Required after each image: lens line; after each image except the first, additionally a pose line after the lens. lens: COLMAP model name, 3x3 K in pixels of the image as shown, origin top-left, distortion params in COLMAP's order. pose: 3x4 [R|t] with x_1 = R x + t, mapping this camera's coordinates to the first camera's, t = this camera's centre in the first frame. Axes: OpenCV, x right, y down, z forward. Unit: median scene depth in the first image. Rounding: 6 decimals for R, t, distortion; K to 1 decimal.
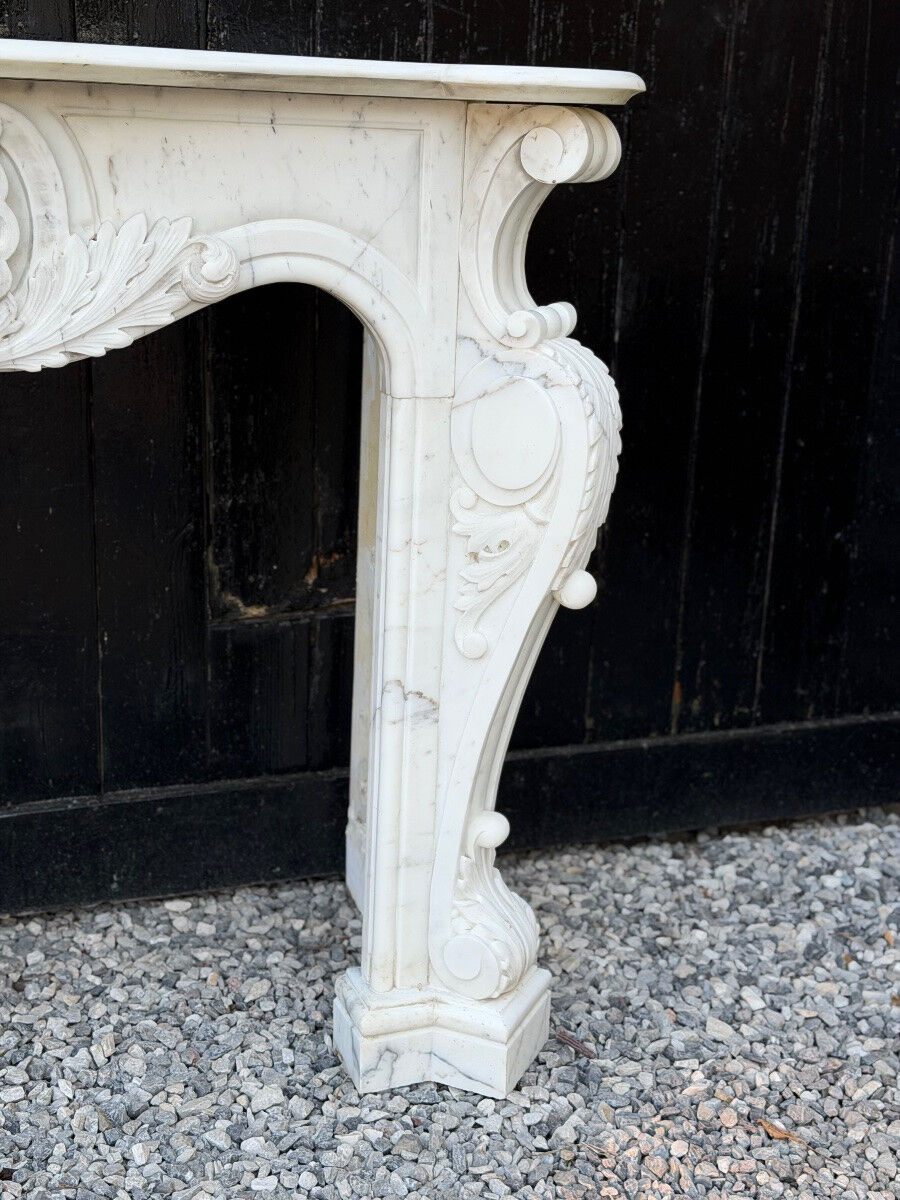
lens RADIAL K [[1683.9, 0, 452.3], [0, 1683.9, 600.9], [0, 0, 1]] dist [0.131963, 0.000000]
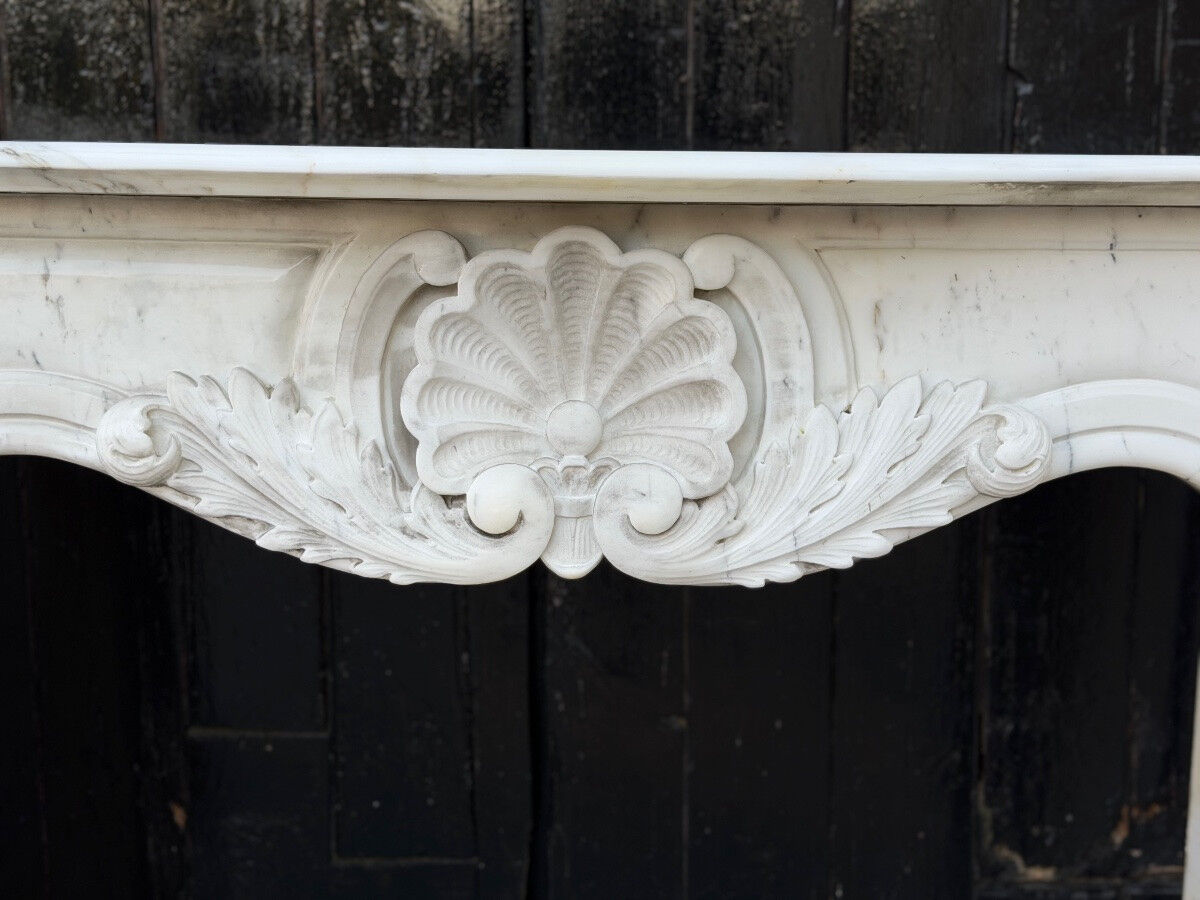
lens RADIAL K [[1683.9, 0, 591.3], [0, 1683.9, 445.9], [0, 0, 1]] dist [0.131963, 0.000000]
pose [[0.935249, 0.023308, -0.353223, -0.050646], [-0.076768, 0.987438, -0.138107, -0.078715], [0.345567, 0.156280, 0.925289, 0.262001]]
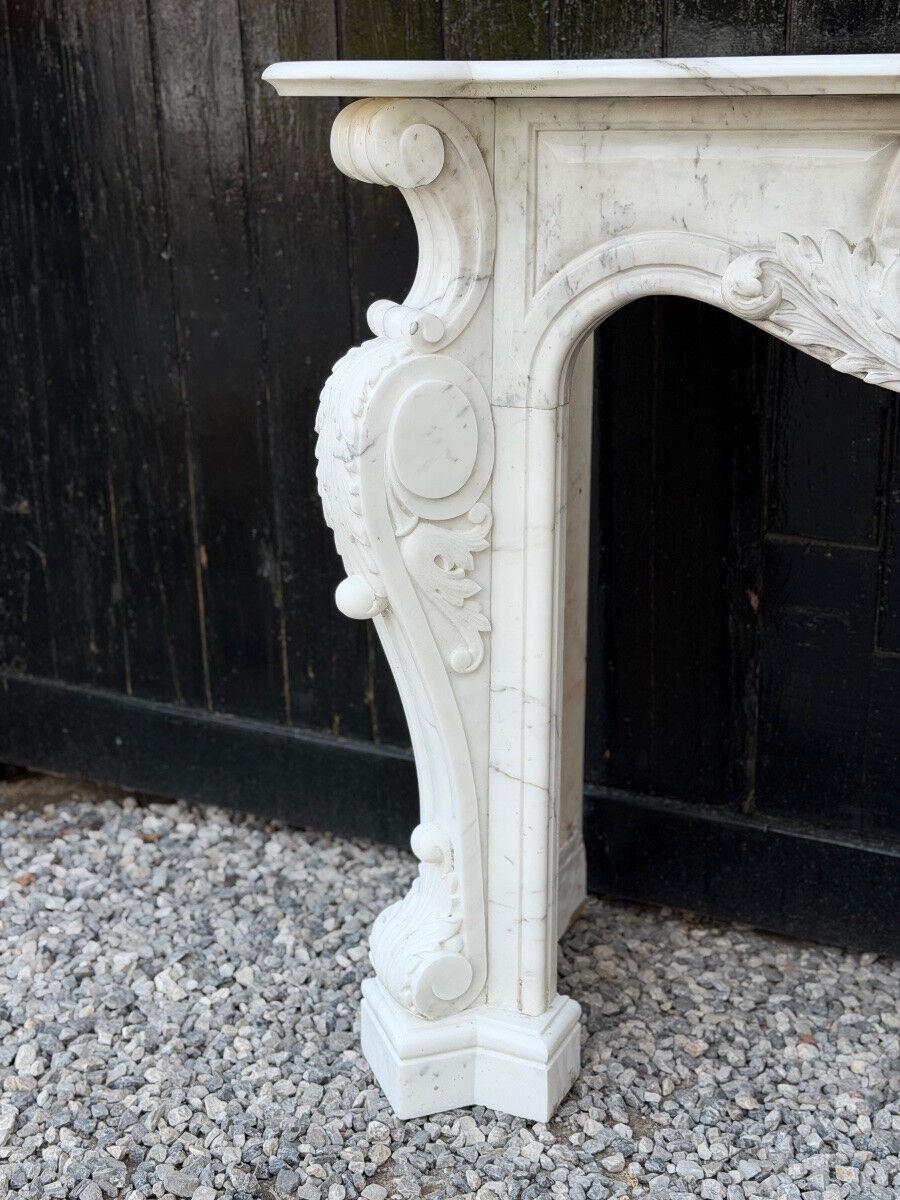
lens RADIAL K [[1683.9, 0, 429.8], [0, 1683.9, 605.3], [0, 0, 1]] dist [0.131963, 0.000000]
pose [[0.699149, 0.170181, -0.694427, 0.078618], [-0.174287, 0.982526, 0.065312, -0.023865], [0.693408, 0.075367, 0.716593, 0.072555]]
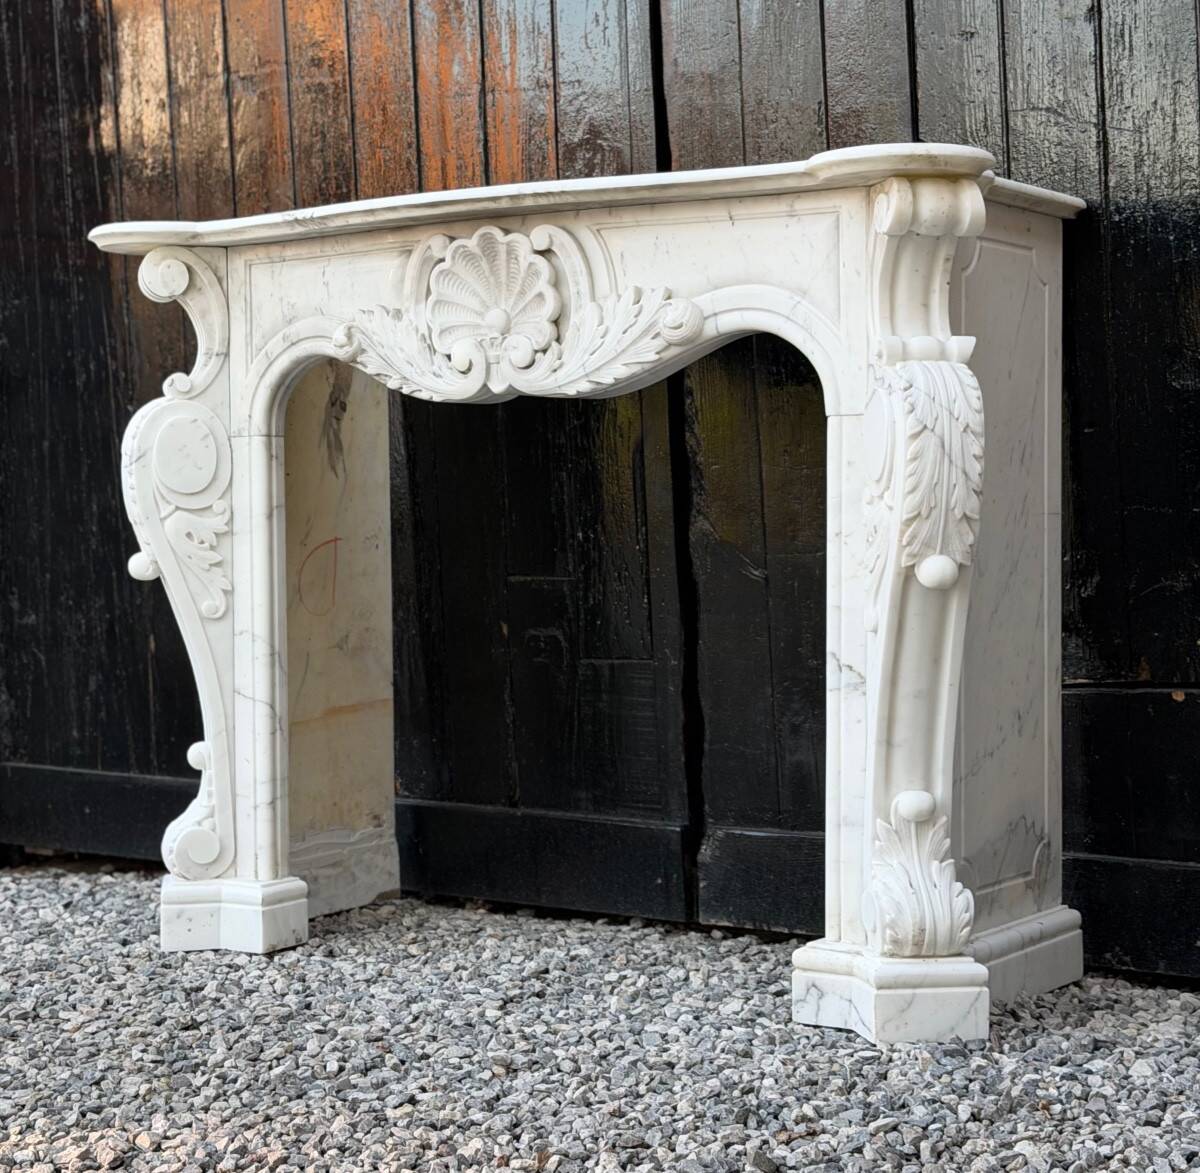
lens RADIAL K [[2451.8, 0, 568.7], [0, 2451.8, 489.8], [0, 0, 1]] dist [0.106464, 0.000000]
pose [[0.560906, -0.048737, -0.826444, 1.342410], [-0.198631, 0.961185, -0.191494, 0.314942], [0.803698, 0.271567, 0.529453, -0.105330]]
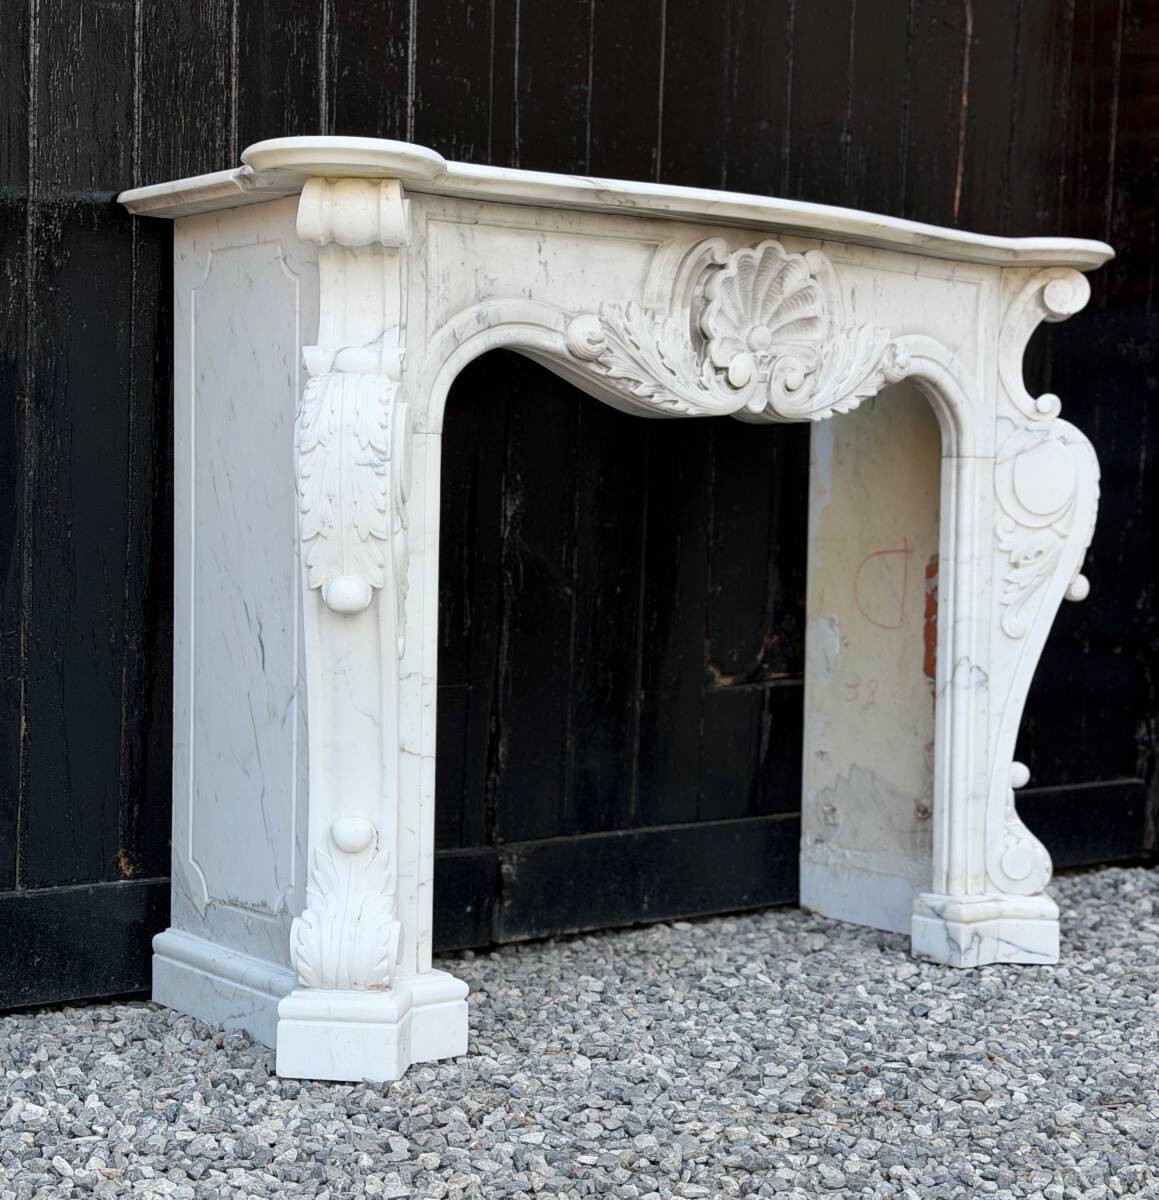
lens RADIAL K [[2179.0, 0, 595.5], [0, 2179.0, 633.1], [0, 0, 1]] dist [0.146583, 0.000000]
pose [[0.947844, -0.039080, 0.316331, -0.938758], [0.107972, 0.973145, -0.203301, 0.379511], [-0.299890, 0.226852, 0.926609, -0.638405]]
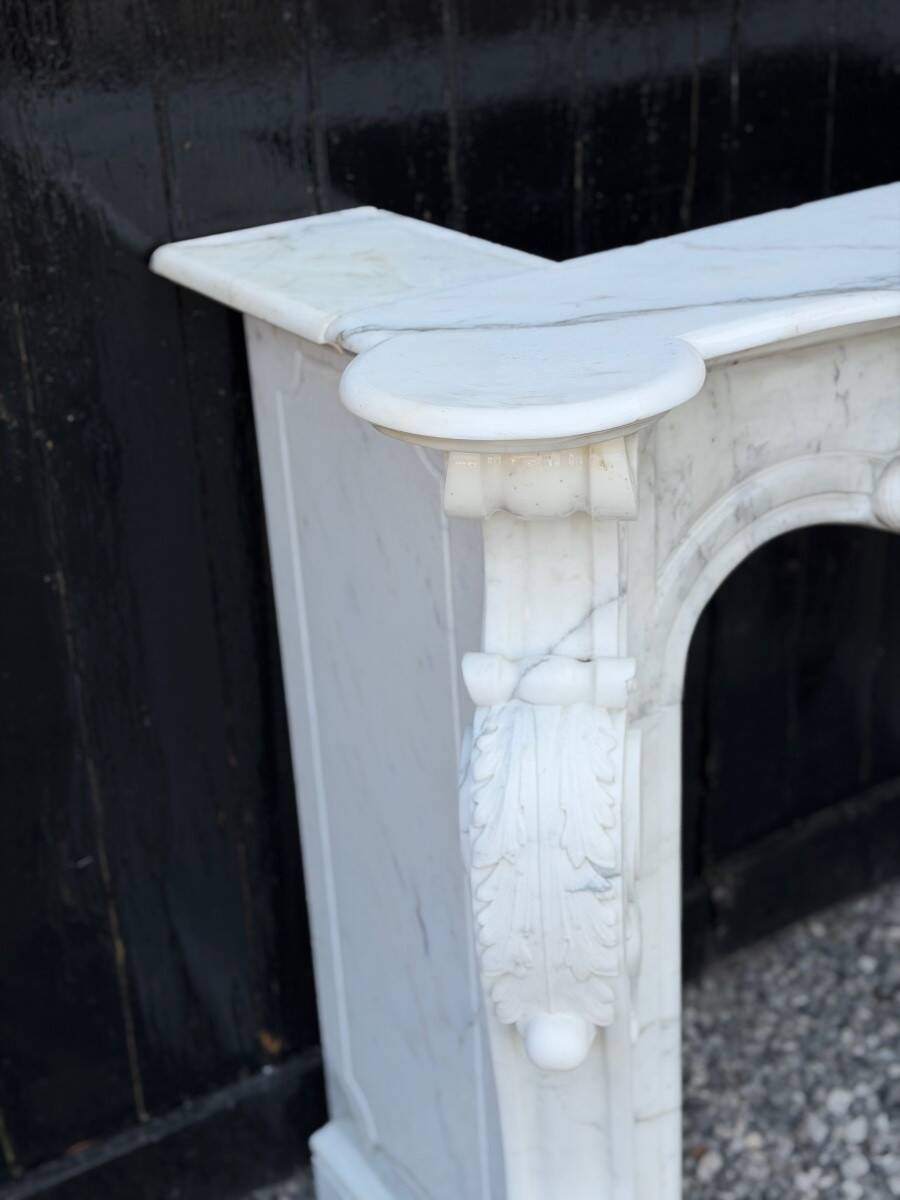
lens RADIAL K [[1683.9, 0, 460.5], [0, 1683.9, 591.6], [0, 0, 1]] dist [0.131963, 0.000000]
pose [[0.970361, -0.176016, 0.165581, -0.761379], [0.149854, 0.975820, 0.159118, -0.263687], [-0.189585, -0.129589, 0.973275, 0.079176]]
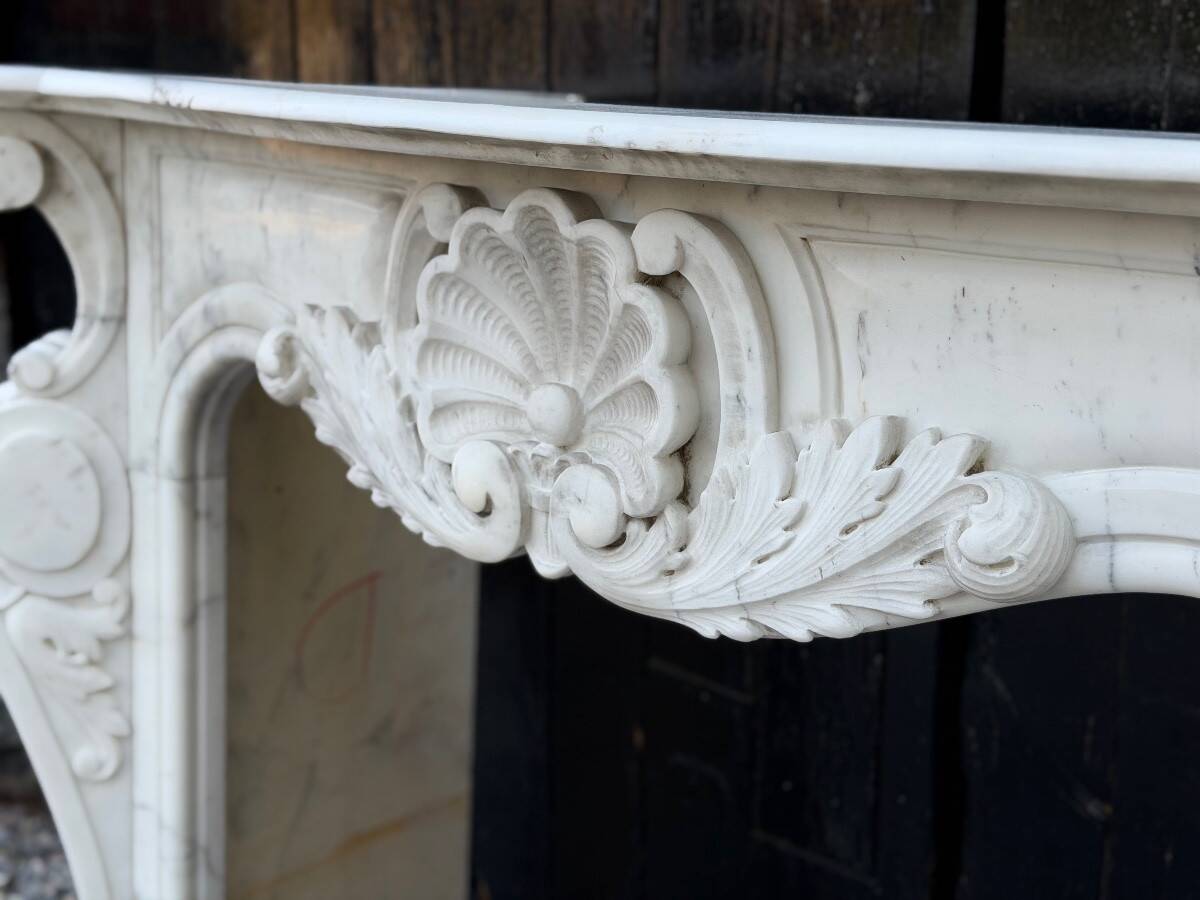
lens RADIAL K [[1683.9, 0, 579.0], [0, 1683.9, 451.5], [0, 0, 1]] dist [0.131963, 0.000000]
pose [[0.418766, 0.177005, -0.890677, 0.227554], [-0.282323, 0.957591, 0.057564, -0.193306], [0.863093, 0.227353, 0.450979, 0.592521]]
